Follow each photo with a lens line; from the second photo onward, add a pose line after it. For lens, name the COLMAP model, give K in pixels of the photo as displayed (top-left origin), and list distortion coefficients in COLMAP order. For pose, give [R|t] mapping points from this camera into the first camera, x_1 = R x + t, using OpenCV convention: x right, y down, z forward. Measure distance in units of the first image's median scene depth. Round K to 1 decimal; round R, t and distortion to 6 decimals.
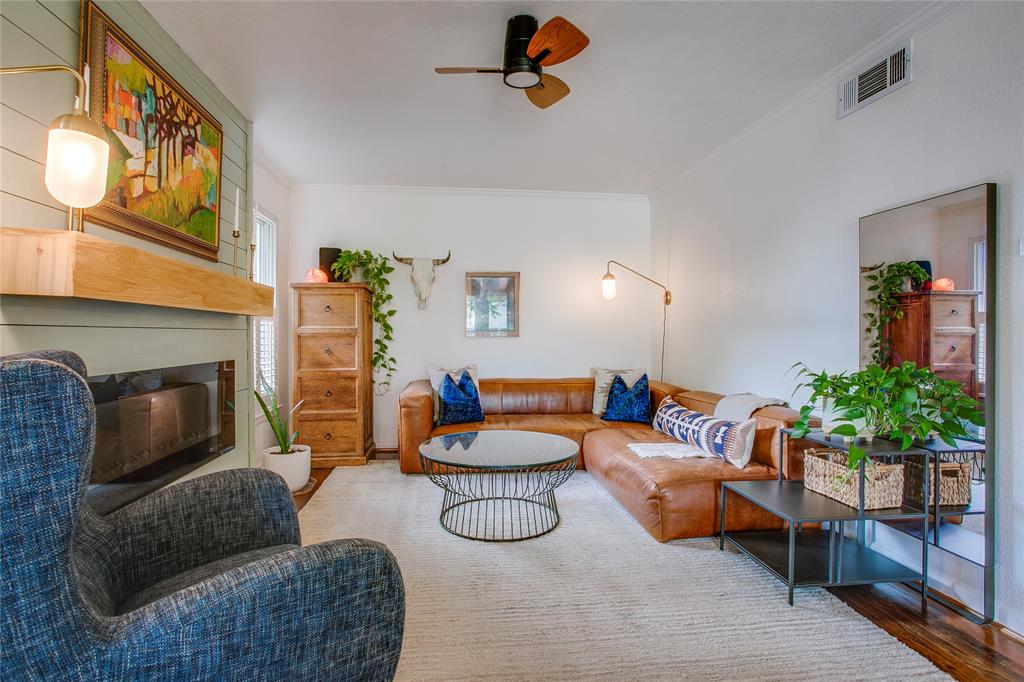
lens RADIAL K [[506.4, 0, 505.9], [0, 506.4, 334.2], [0, 0, 1]] dist [-0.056355, 0.030475]
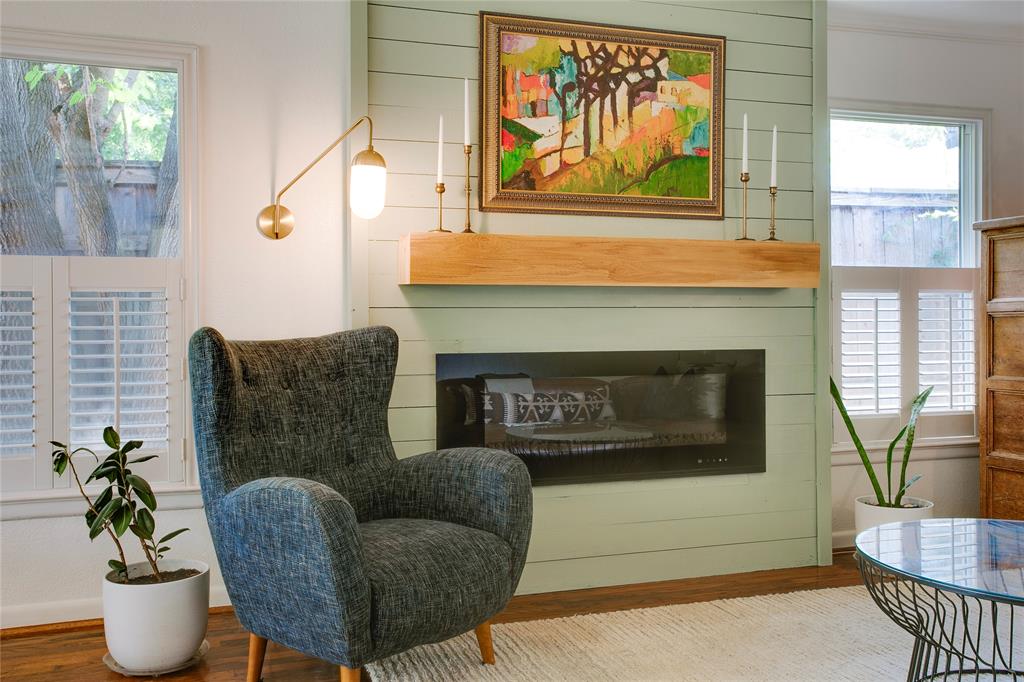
lens RADIAL K [[951.9, 0, 509.1], [0, 951.9, 318.9], [0, 0, 1]] dist [-0.008888, 0.109012]
pose [[0.185104, -0.004388, -0.982709, 0.746154], [0.005252, 0.999980, -0.003476, 0.010525], [0.982705, -0.004518, 0.185124, 0.384694]]
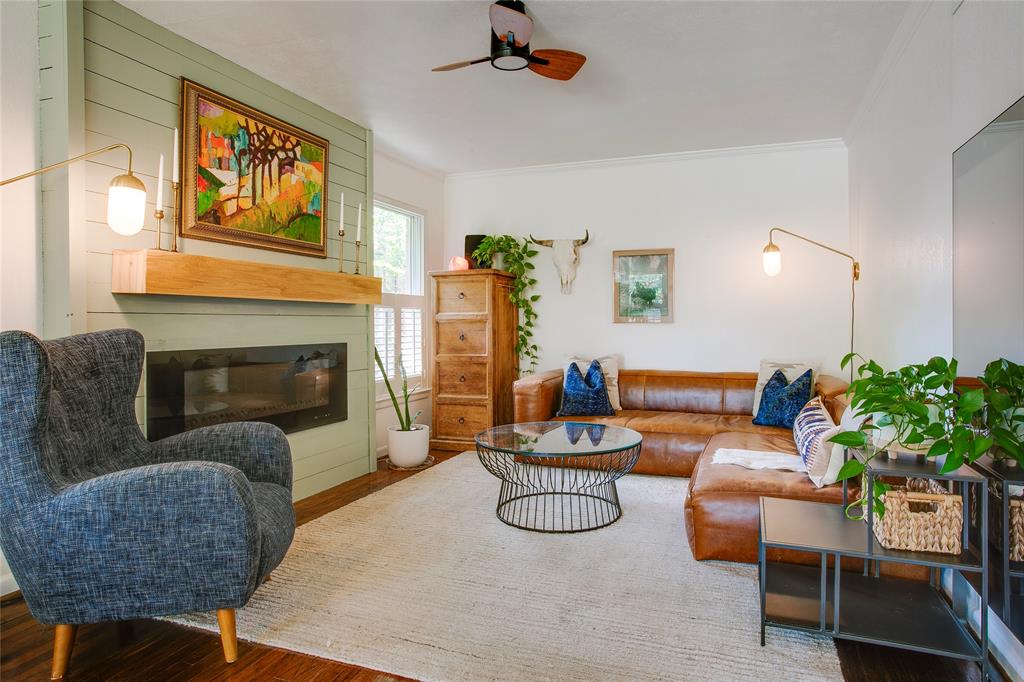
lens RADIAL K [[601.4, 0, 542.6], [0, 601.4, 323.2], [0, 0, 1]] dist [-0.053310, 0.043805]
pose [[0.895986, -0.002582, -0.444075, 0.471119], [0.003021, 0.999995, 0.000281, 0.007957], [0.444072, -0.001593, 0.895990, -0.030009]]
